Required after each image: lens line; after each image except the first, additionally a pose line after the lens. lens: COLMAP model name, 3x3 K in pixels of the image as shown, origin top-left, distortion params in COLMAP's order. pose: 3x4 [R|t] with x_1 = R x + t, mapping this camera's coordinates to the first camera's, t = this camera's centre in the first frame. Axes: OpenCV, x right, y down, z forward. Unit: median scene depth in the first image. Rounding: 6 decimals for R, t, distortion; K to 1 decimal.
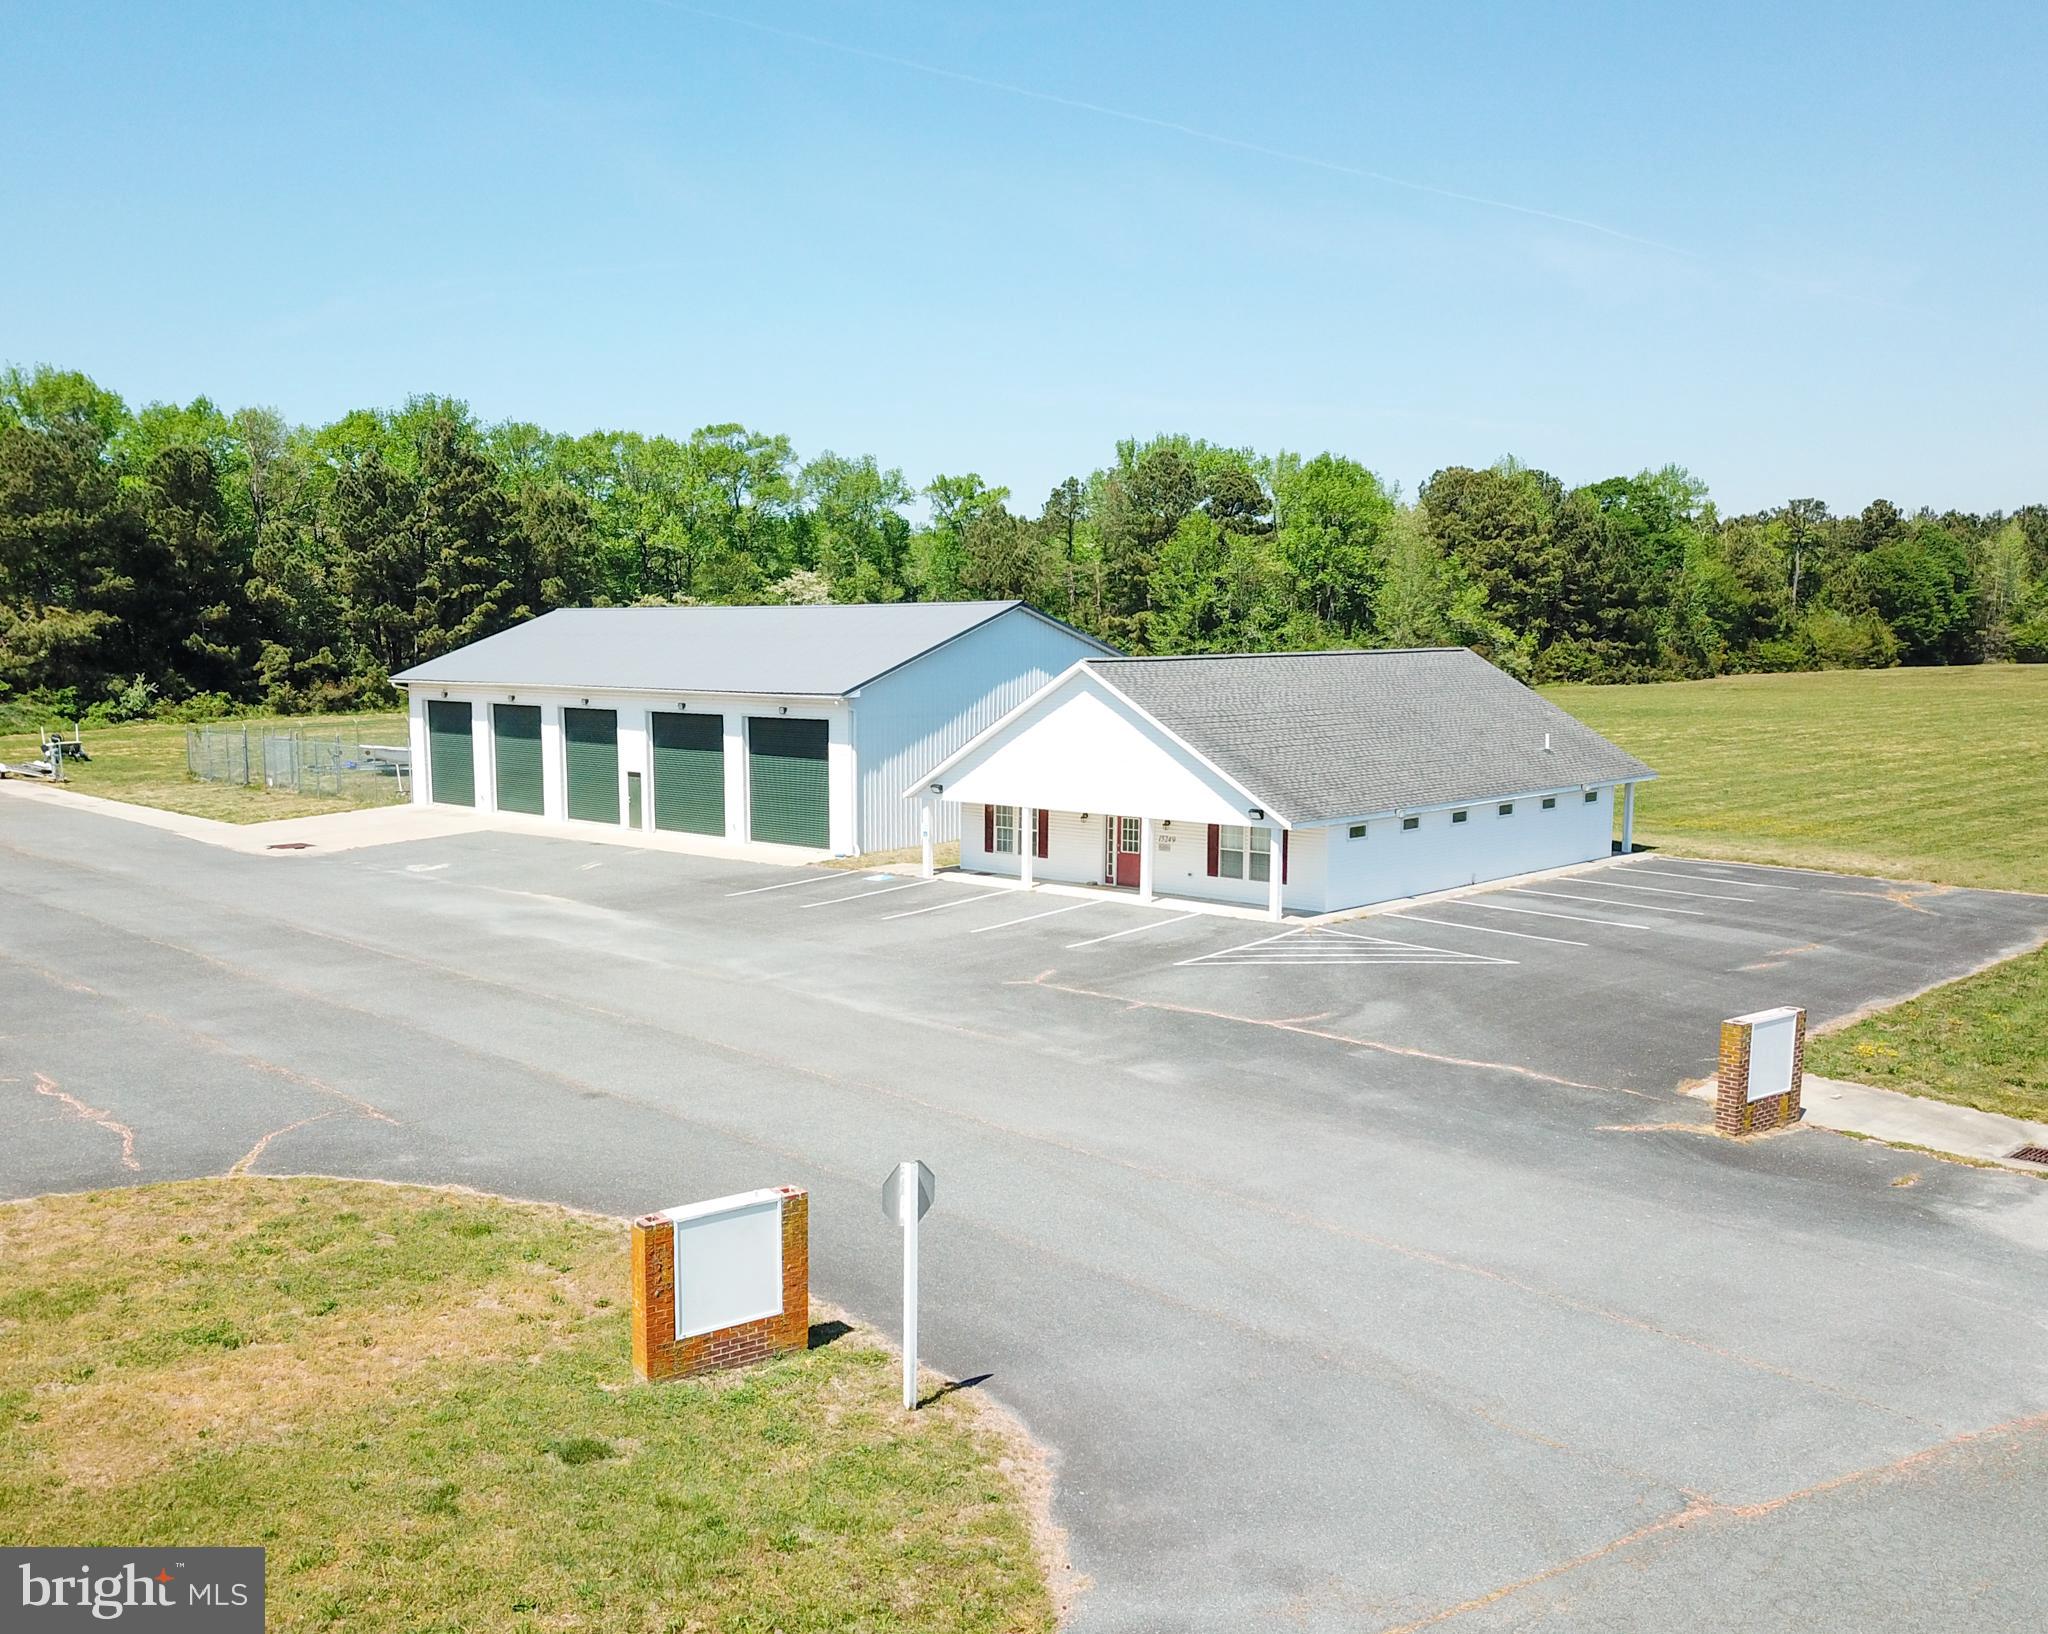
lens RADIAL K [[1868.5, 0, 839.3], [0, 1868.5, 881.8], [0, 0, 1]] dist [0.046062, 0.000000]
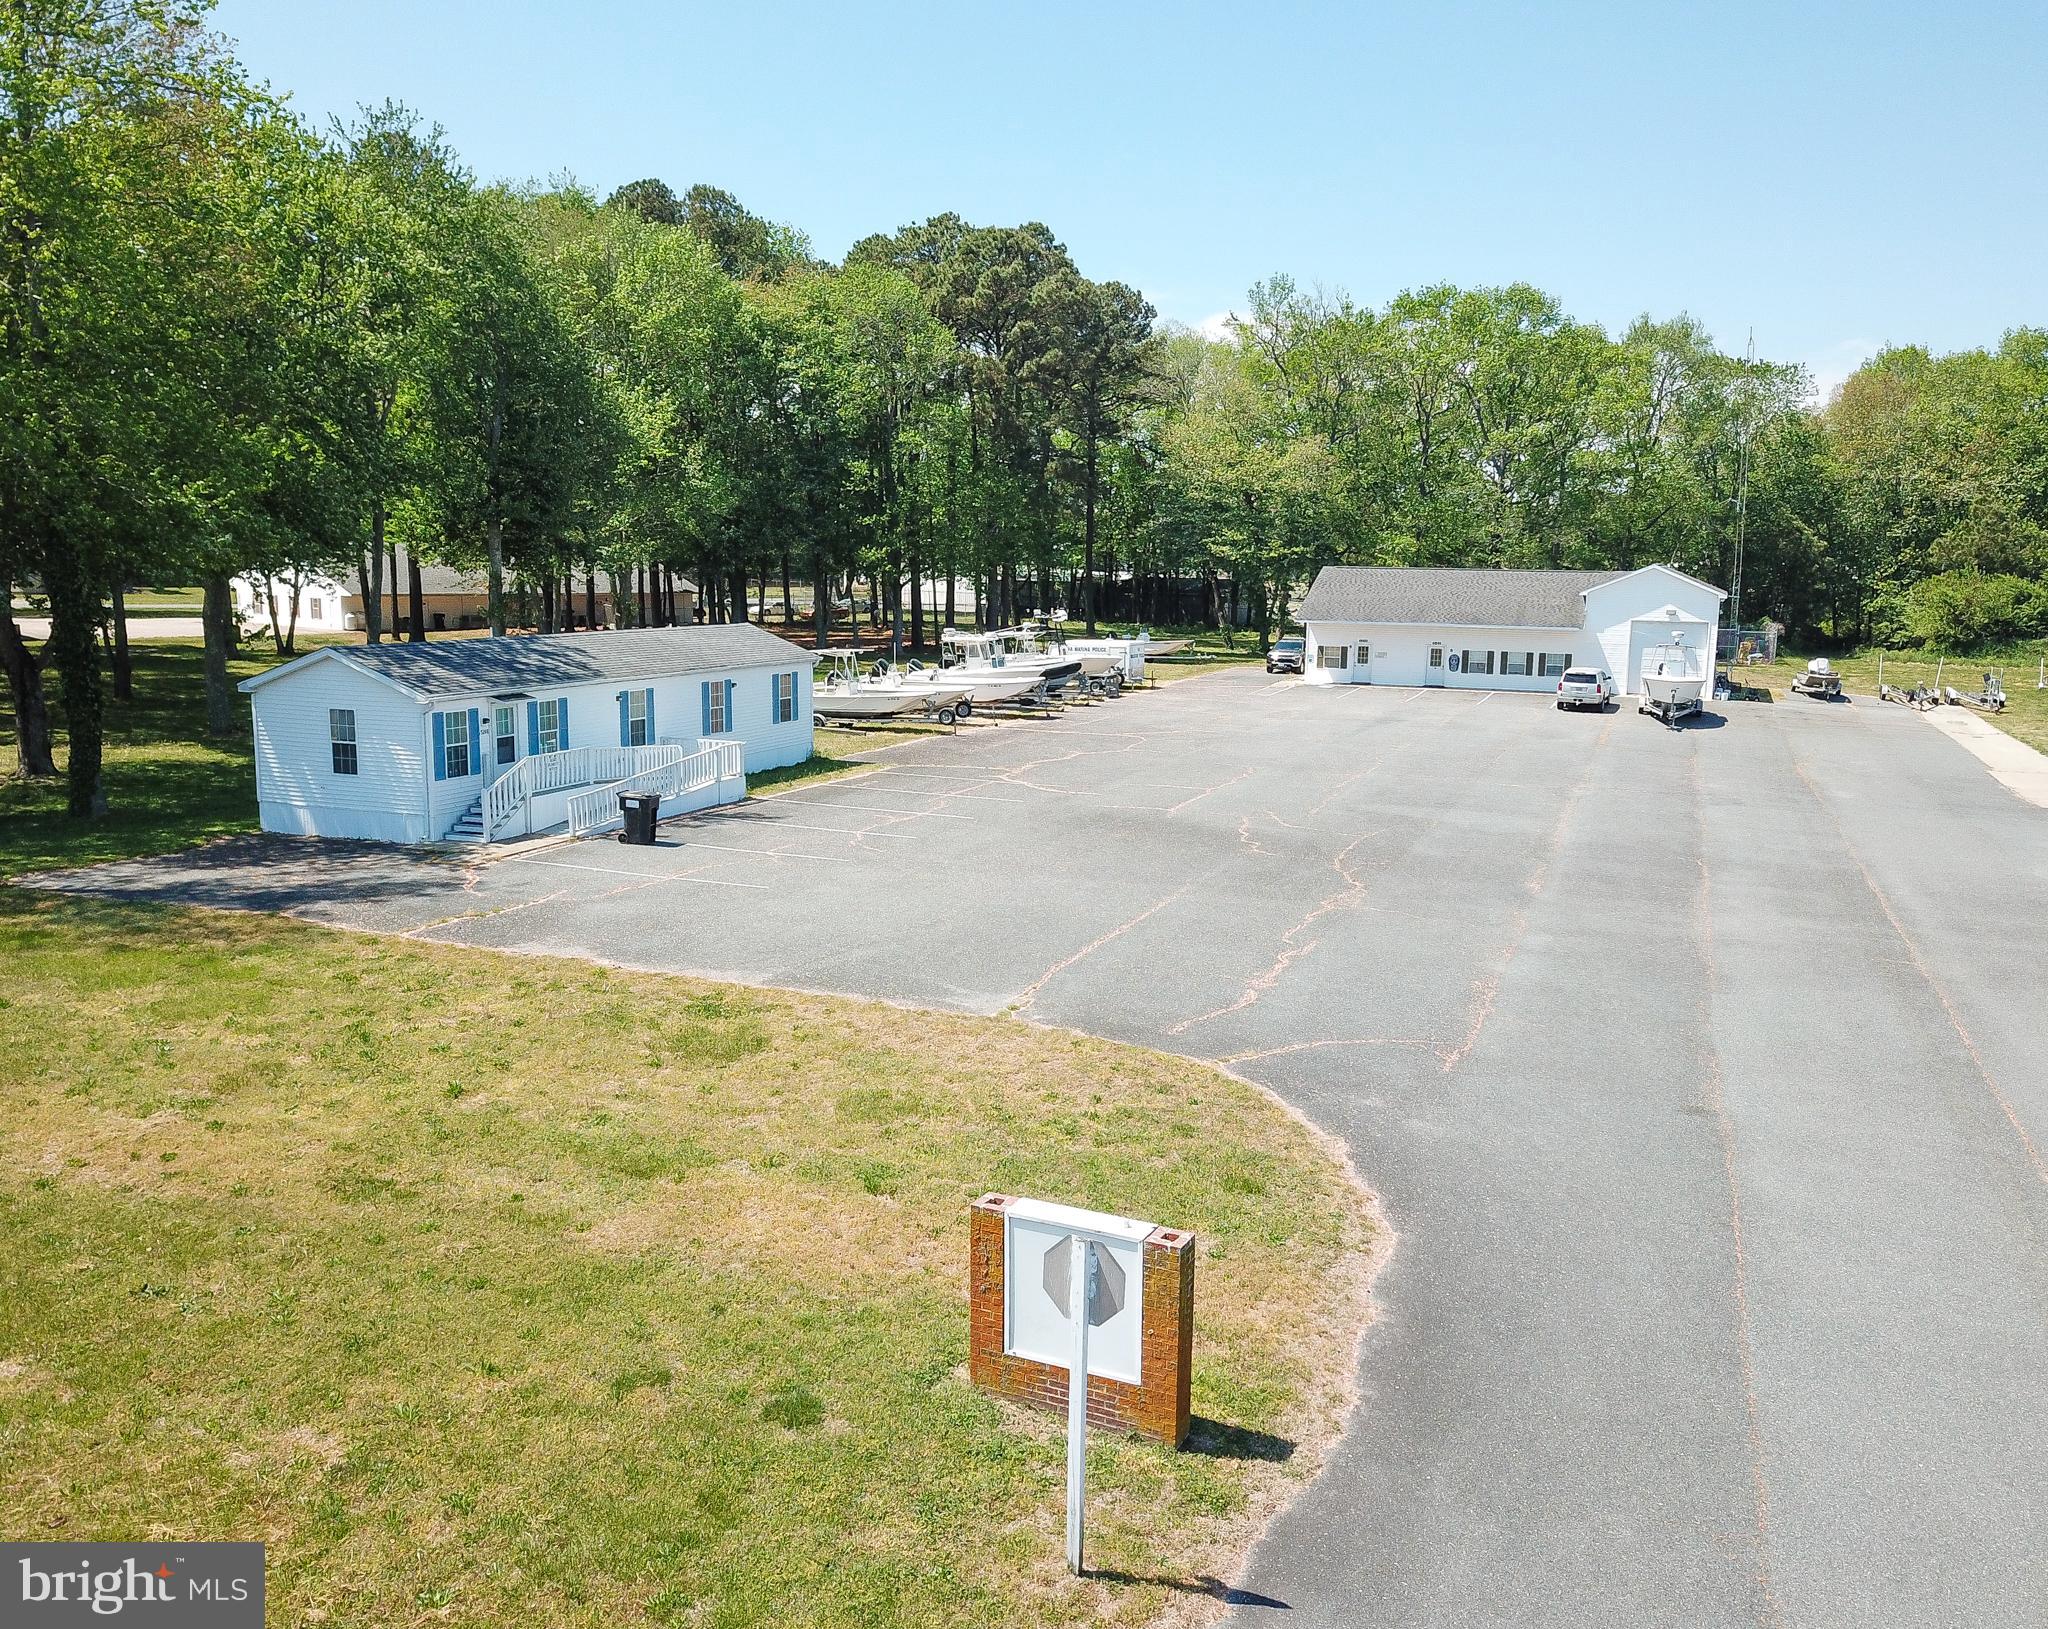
lens RADIAL K [[1700.7, 0, 1081.9], [0, 1700.7, 802.9], [0, 0, 1]] dist [0.050287, 0.002084]
pose [[0.515715, 0.140462, -0.845168, 0.315419], [-0.138717, 0.987143, 0.079414, -0.035668], [0.845456, 0.076284, 0.528569, 0.358020]]
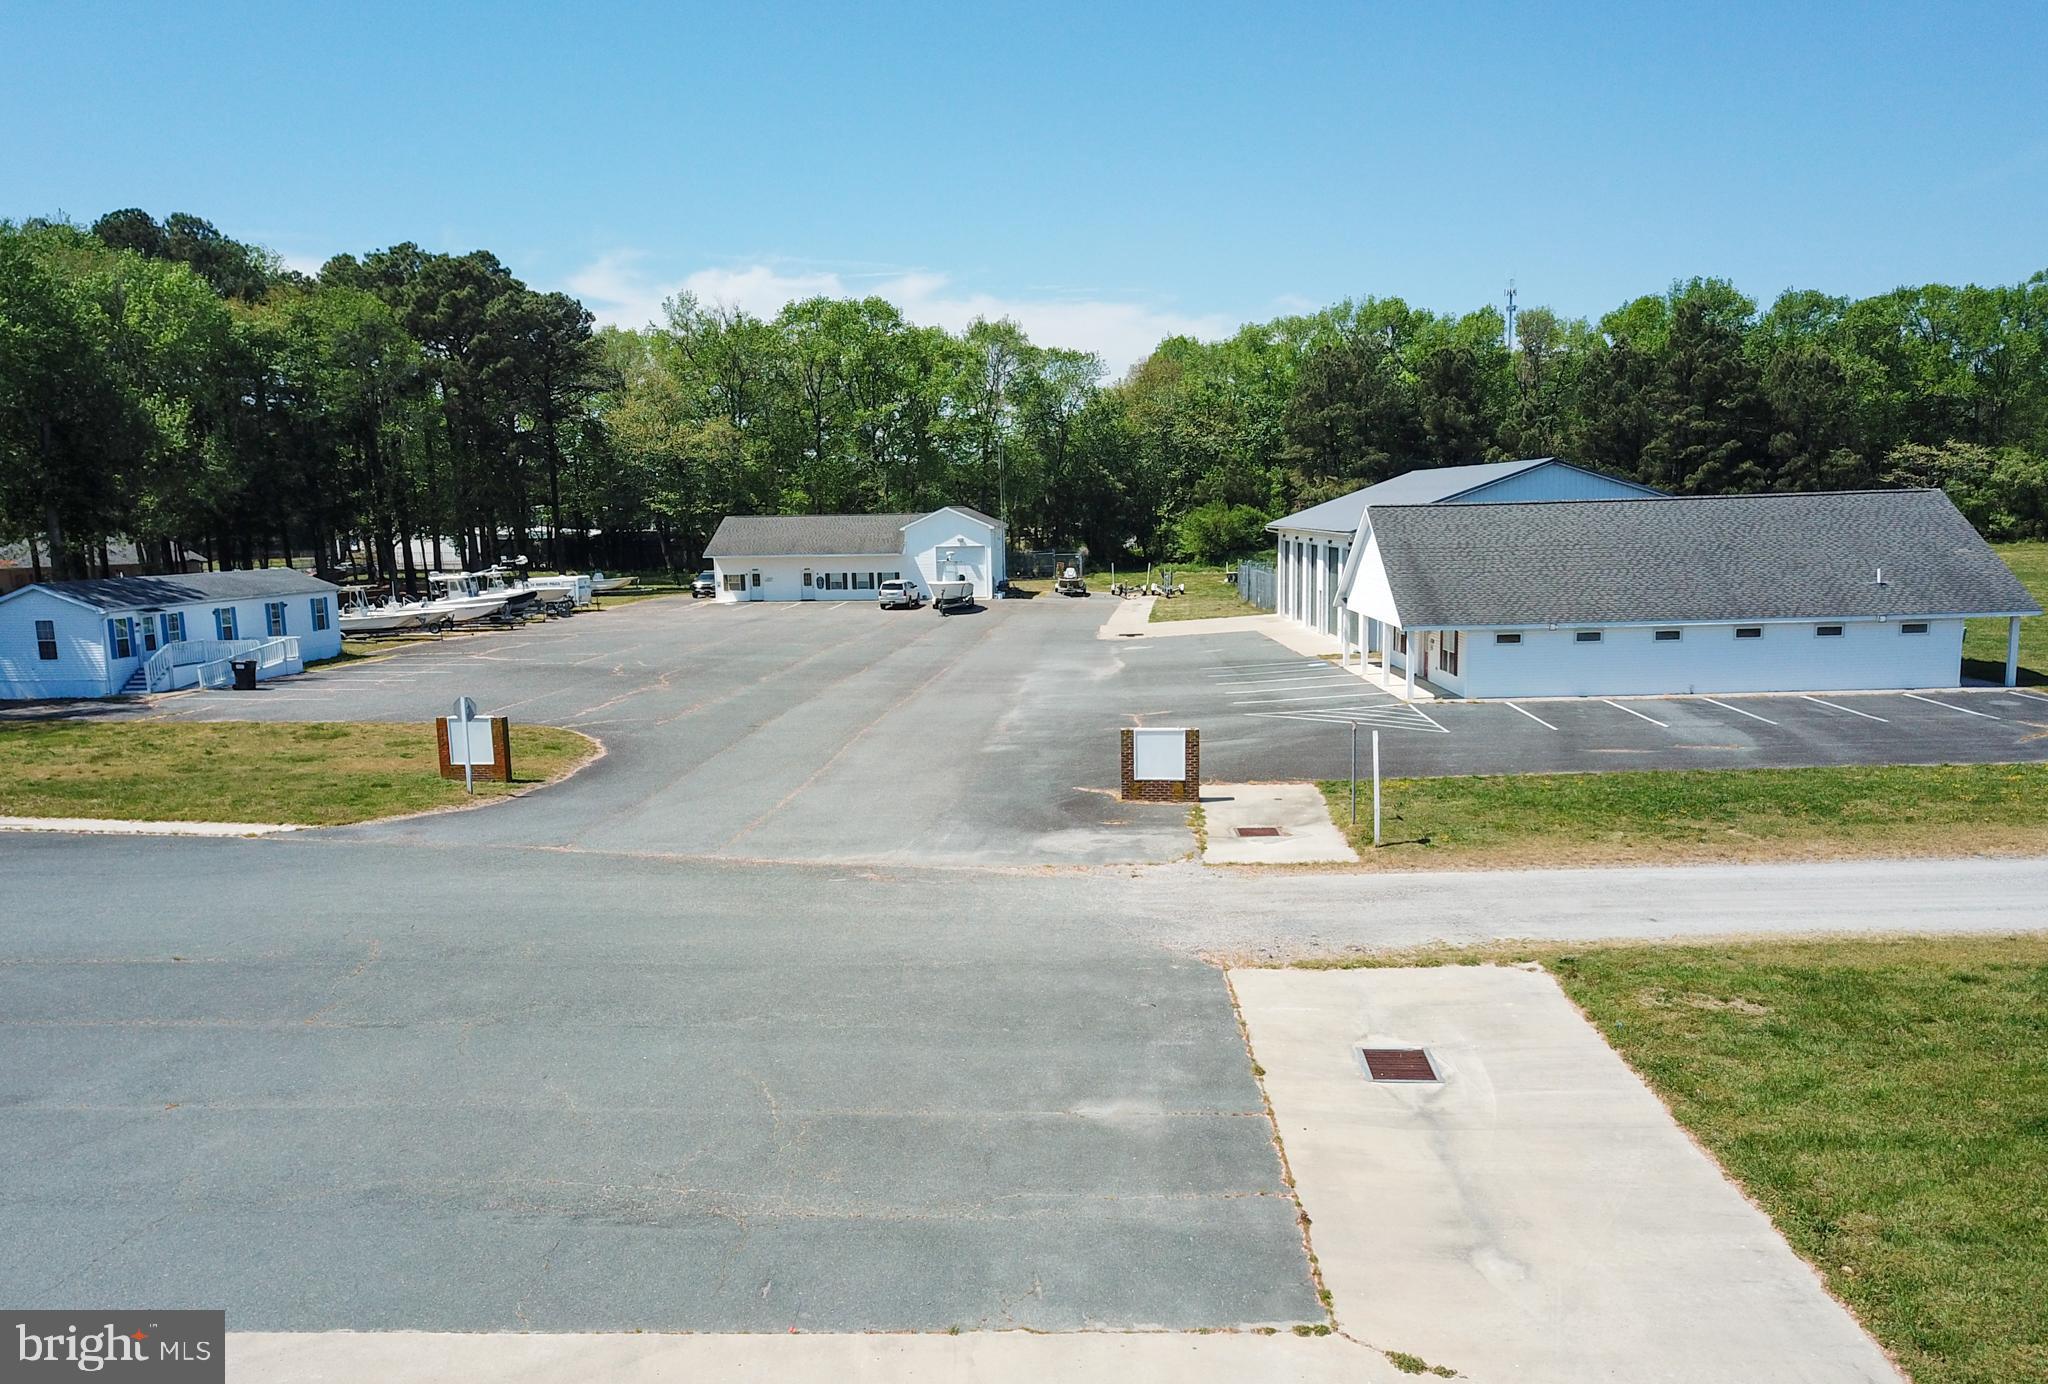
lens RADIAL K [[1663.7, 0, 1013.6], [0, 1663.7, 770.3], [0, 0, 1]] dist [0.043464, 0.035399]
pose [[0.710366, 0.101495, -0.696476, 1.239468], [-0.079242, 0.994790, 0.064145, 0.023088], [0.699358, 0.009624, 0.714707, -0.074015]]
